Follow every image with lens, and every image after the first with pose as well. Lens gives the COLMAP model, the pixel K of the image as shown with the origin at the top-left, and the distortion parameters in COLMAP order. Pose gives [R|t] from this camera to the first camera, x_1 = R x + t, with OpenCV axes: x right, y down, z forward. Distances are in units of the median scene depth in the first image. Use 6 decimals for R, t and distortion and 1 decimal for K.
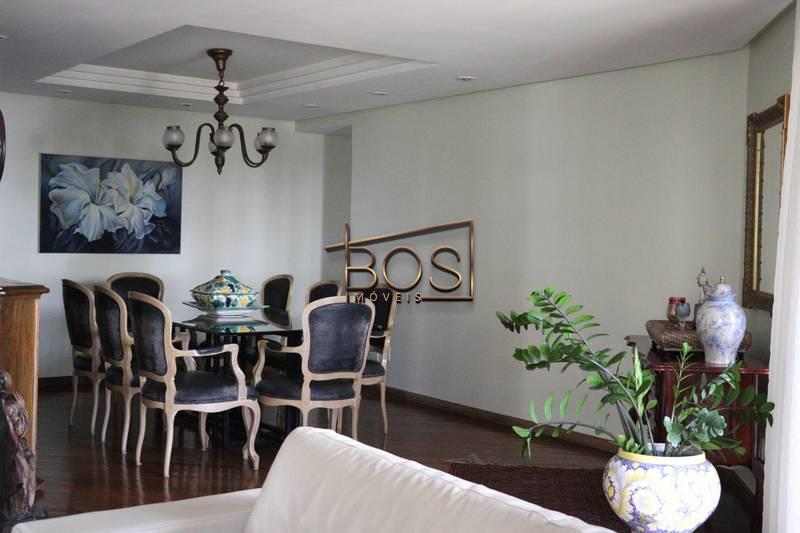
lens RADIAL K [[984.4, 0, 400.0], [0, 984.4, 266.5], [0, 0, 1]] dist [-0.012043, 0.056333]
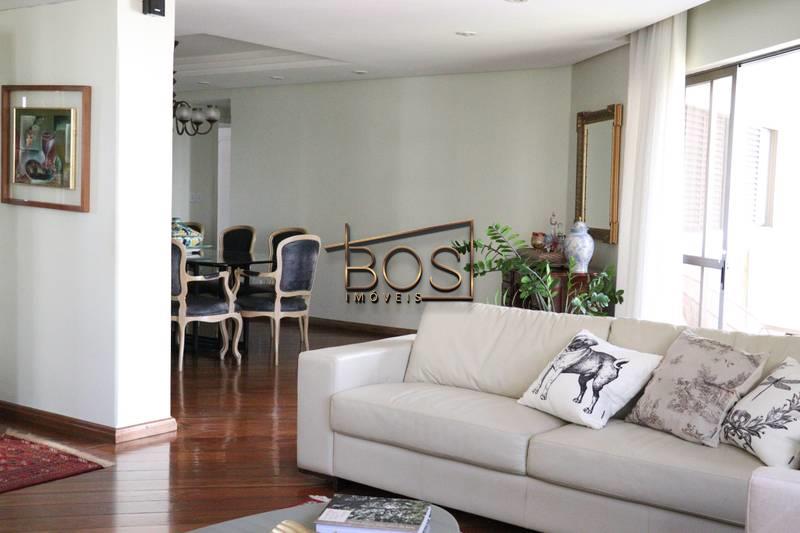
lens RADIAL K [[984.4, 0, 400.0], [0, 984.4, 266.5], [0, 0, 1]] dist [-0.012043, 0.056333]
pose [[0.949005, -0.020095, 0.314620, -0.368017], [0.005866, 0.998919, 0.046109, 0.011902], [-0.315206, -0.041912, 0.948097, -0.346741]]
